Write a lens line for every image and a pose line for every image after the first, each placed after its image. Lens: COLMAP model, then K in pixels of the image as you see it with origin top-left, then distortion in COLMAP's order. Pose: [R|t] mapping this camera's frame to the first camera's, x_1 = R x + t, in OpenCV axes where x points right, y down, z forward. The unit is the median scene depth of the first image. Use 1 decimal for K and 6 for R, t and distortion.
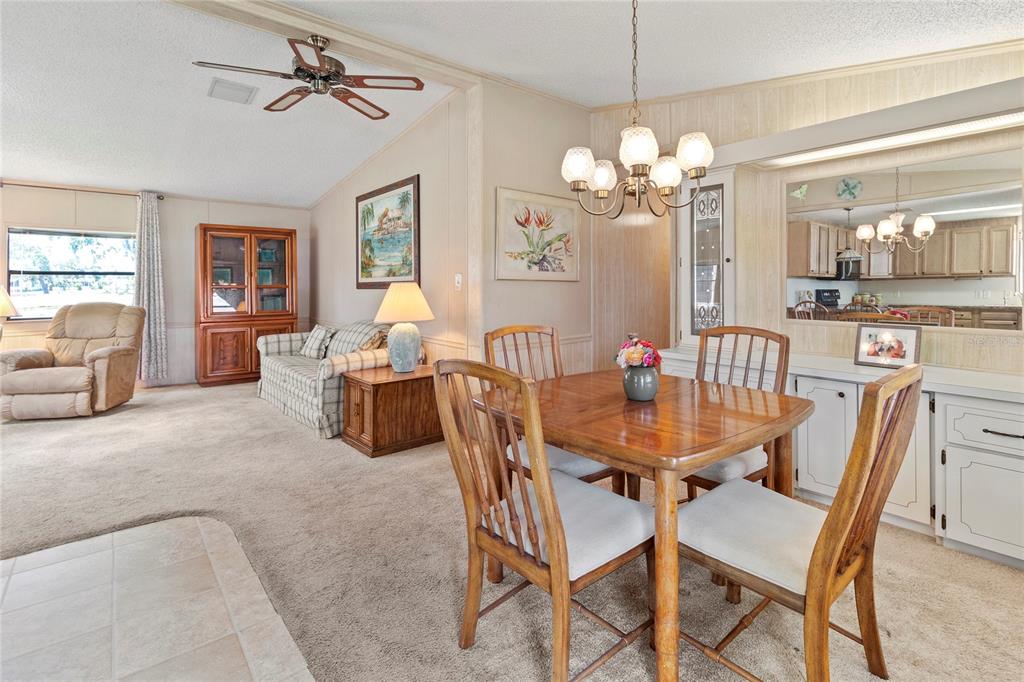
lens RADIAL K [[487.1, 0, 526.8], [0, 487.1, 284.6], [0, 0, 1]] dist [-0.000014, 0.000293]
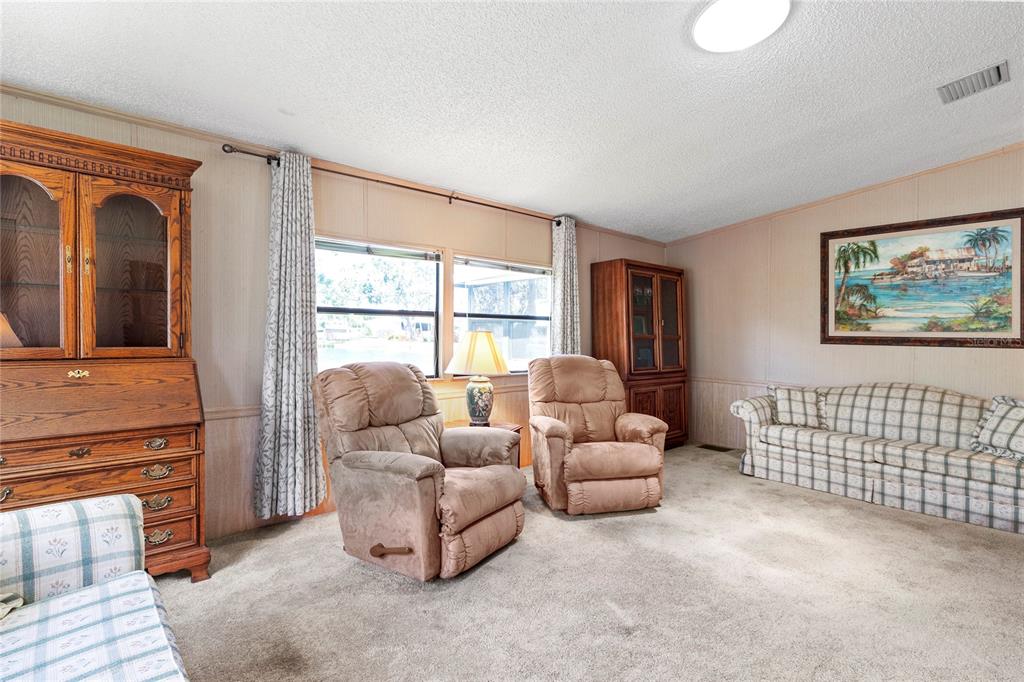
lens RADIAL K [[504.4, 0, 560.8], [0, 504.4, 329.1], [0, 0, 1]] dist [0.001497, 0.001526]
pose [[0.997219, 0.022252, 0.071132, -0.916334], [-0.021967, 0.999747, -0.004787, -0.001820], [-0.071221, 0.003212, 0.997455, 0.184445]]
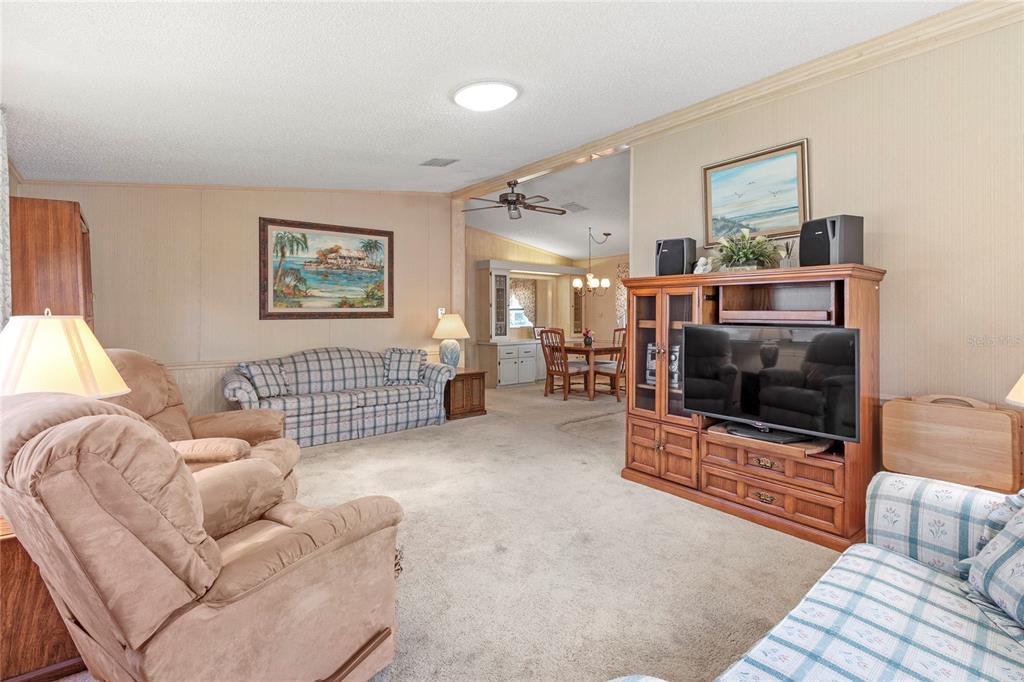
lens RADIAL K [[481.7, 0, 511.9], [0, 481.7, 296.7], [0, 0, 1]] dist [-0.000456, 0.000010]
pose [[0.019641, 0.034480, 0.999212, -1.319015], [-0.002077, 0.999404, -0.034446, -0.003475], [-0.999805, -0.001399, 0.019701, 0.556250]]
